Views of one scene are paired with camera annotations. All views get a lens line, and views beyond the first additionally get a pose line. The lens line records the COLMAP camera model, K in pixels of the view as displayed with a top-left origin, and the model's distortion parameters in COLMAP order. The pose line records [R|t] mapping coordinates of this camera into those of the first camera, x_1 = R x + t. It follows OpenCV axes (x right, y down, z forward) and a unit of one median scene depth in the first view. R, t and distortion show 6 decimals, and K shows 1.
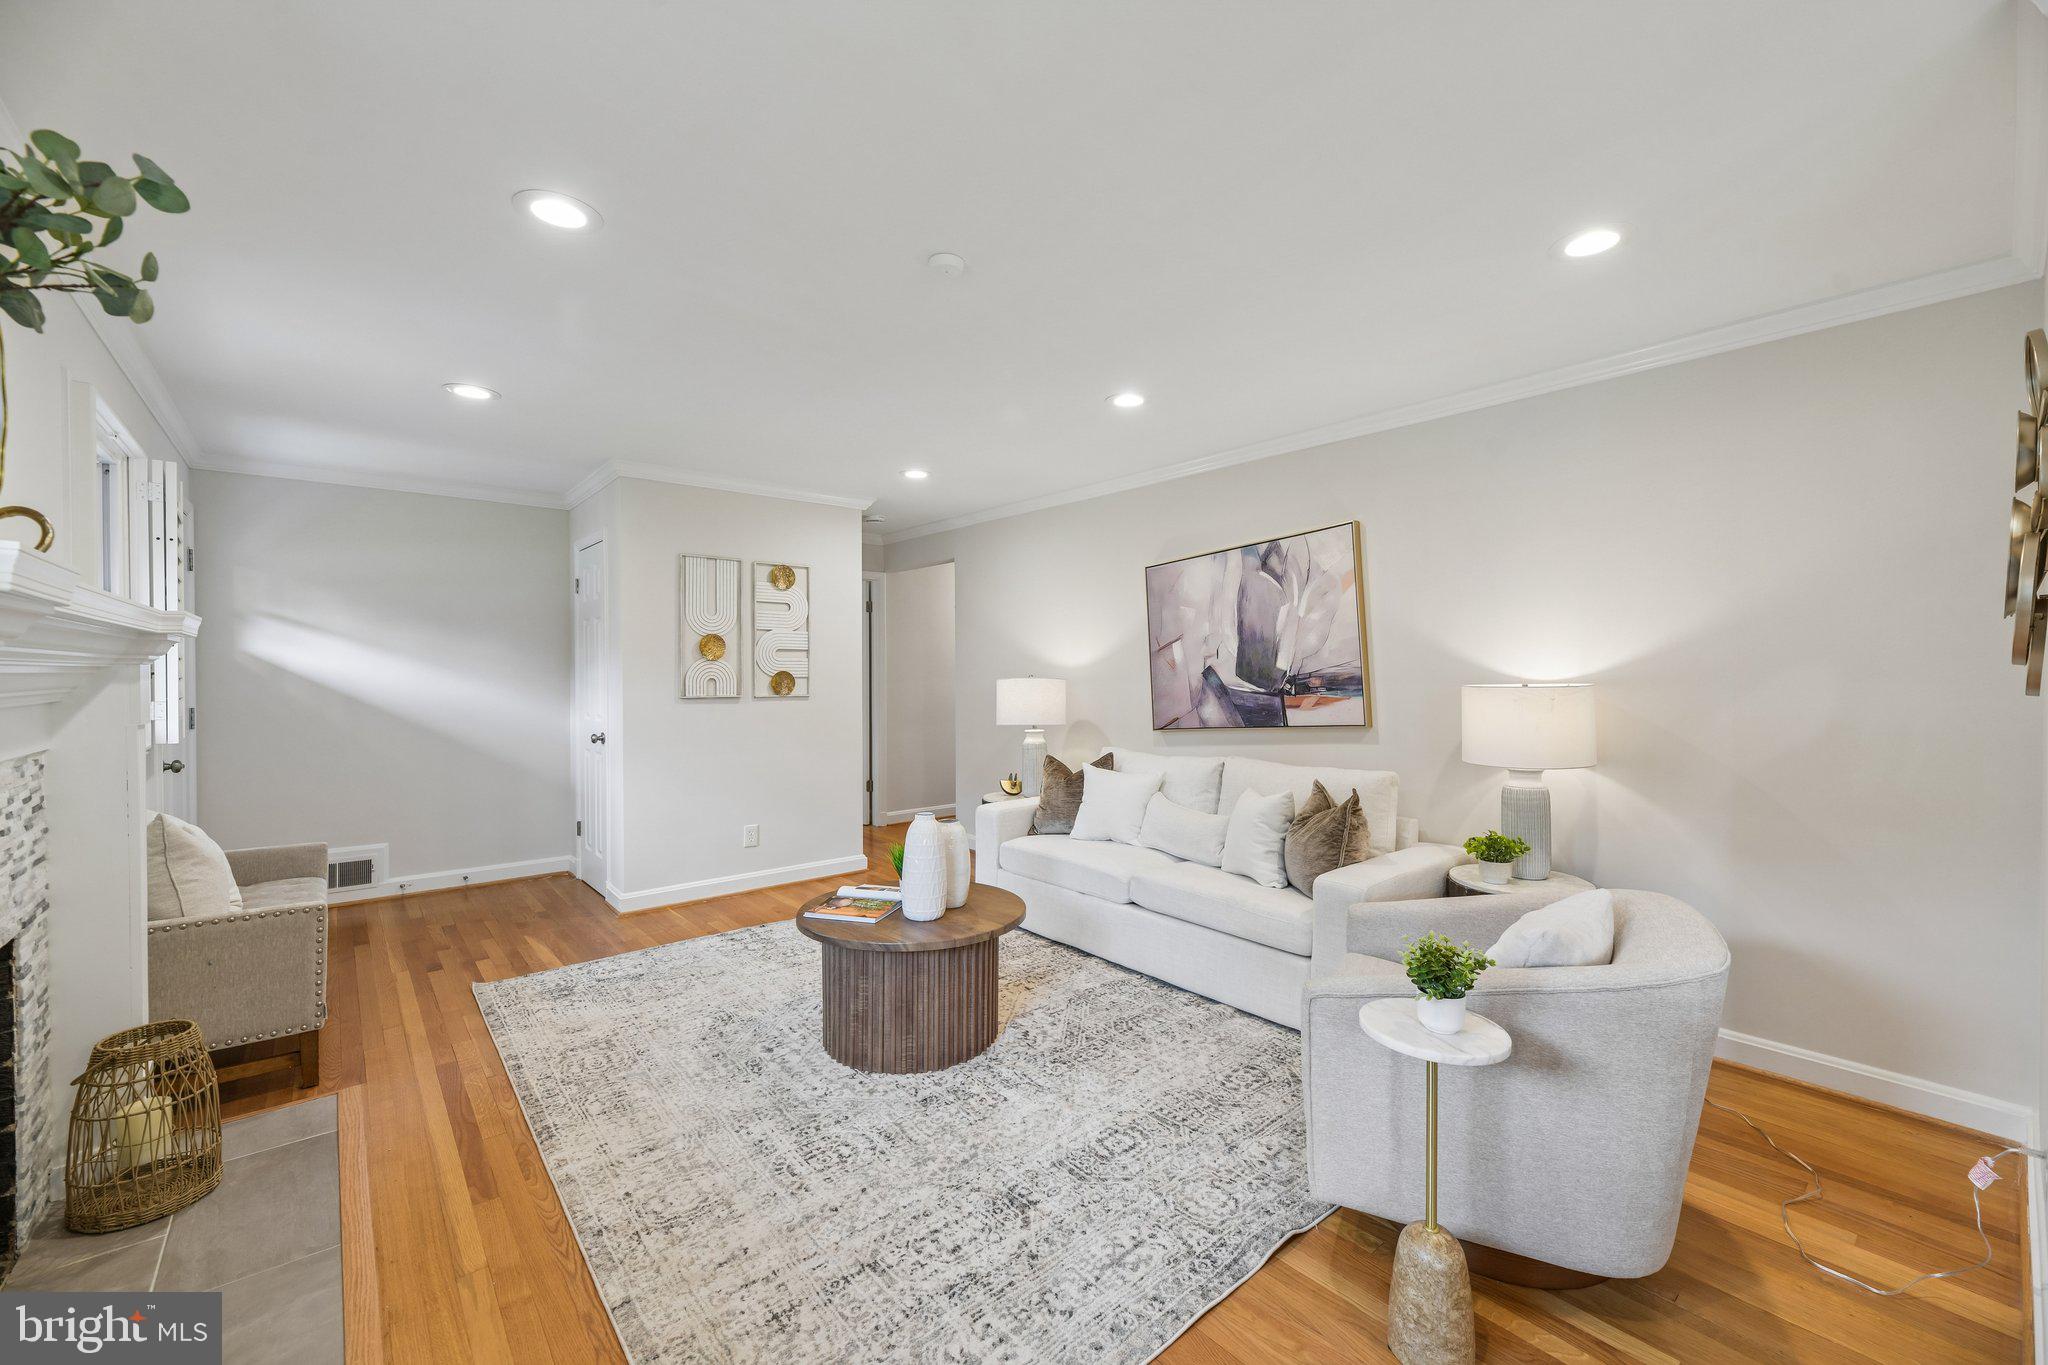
lens RADIAL K [[825.5, 0, 1025.7], [0, 825.5, 678.5], [0, 0, 1]] dist [0.021127, 0.000584]
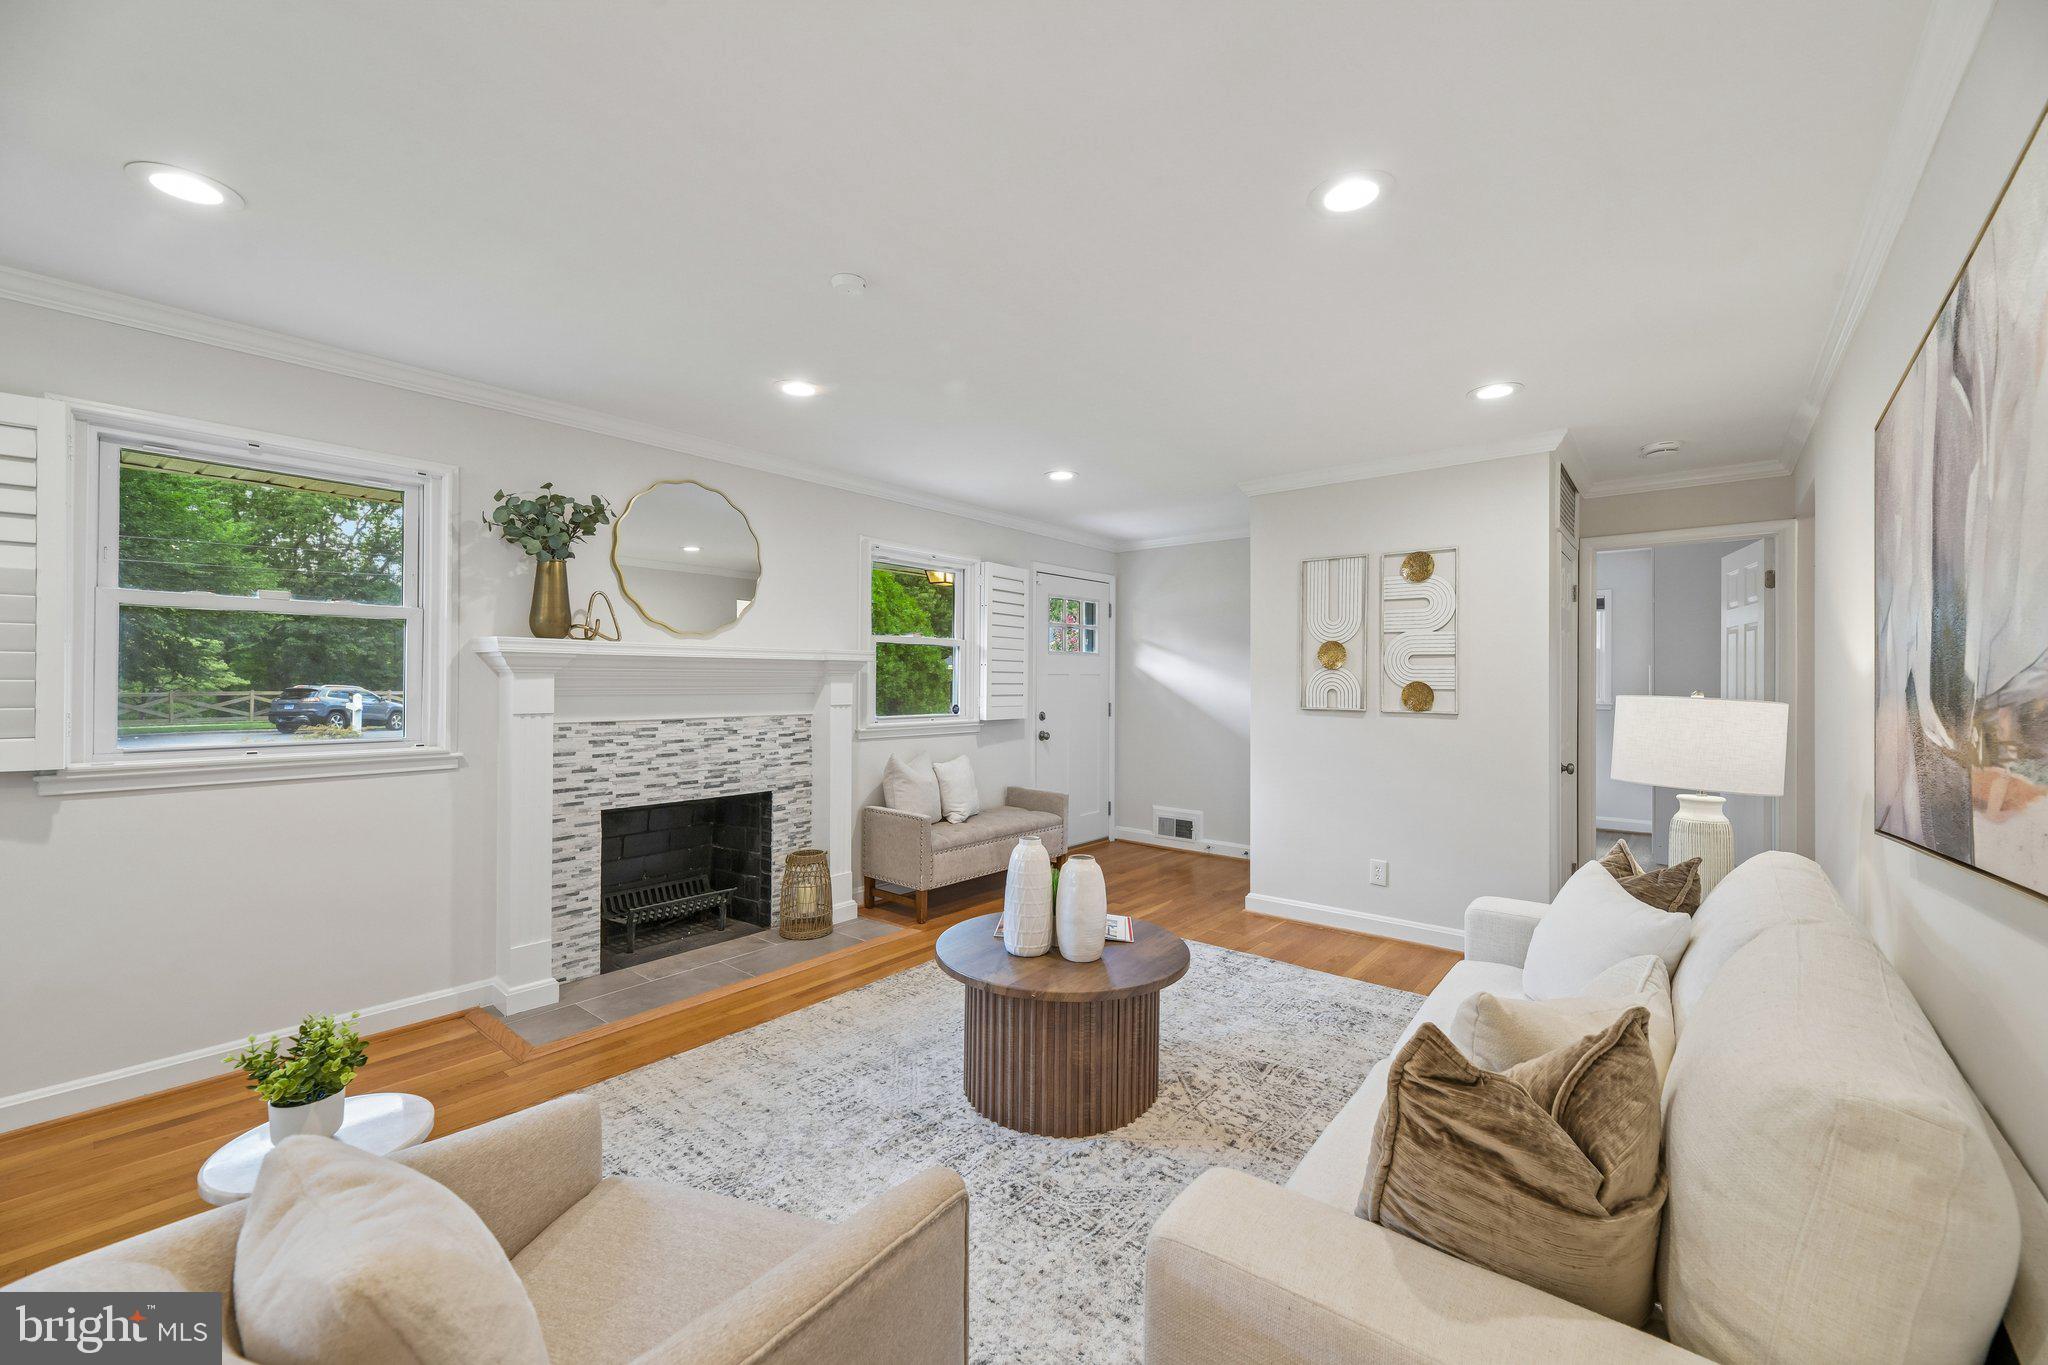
lens RADIAL K [[825.5, 0, 1040.2], [0, 825.5, 677.0], [0, 0, 1]] dist [0.021127, 0.000584]
pose [[0.187128, -0.000783, -0.982335, 0.486665], [-0.014560, 0.999888, -0.003570, -0.005589], [0.982228, 0.014971, 0.187096, 0.530270]]
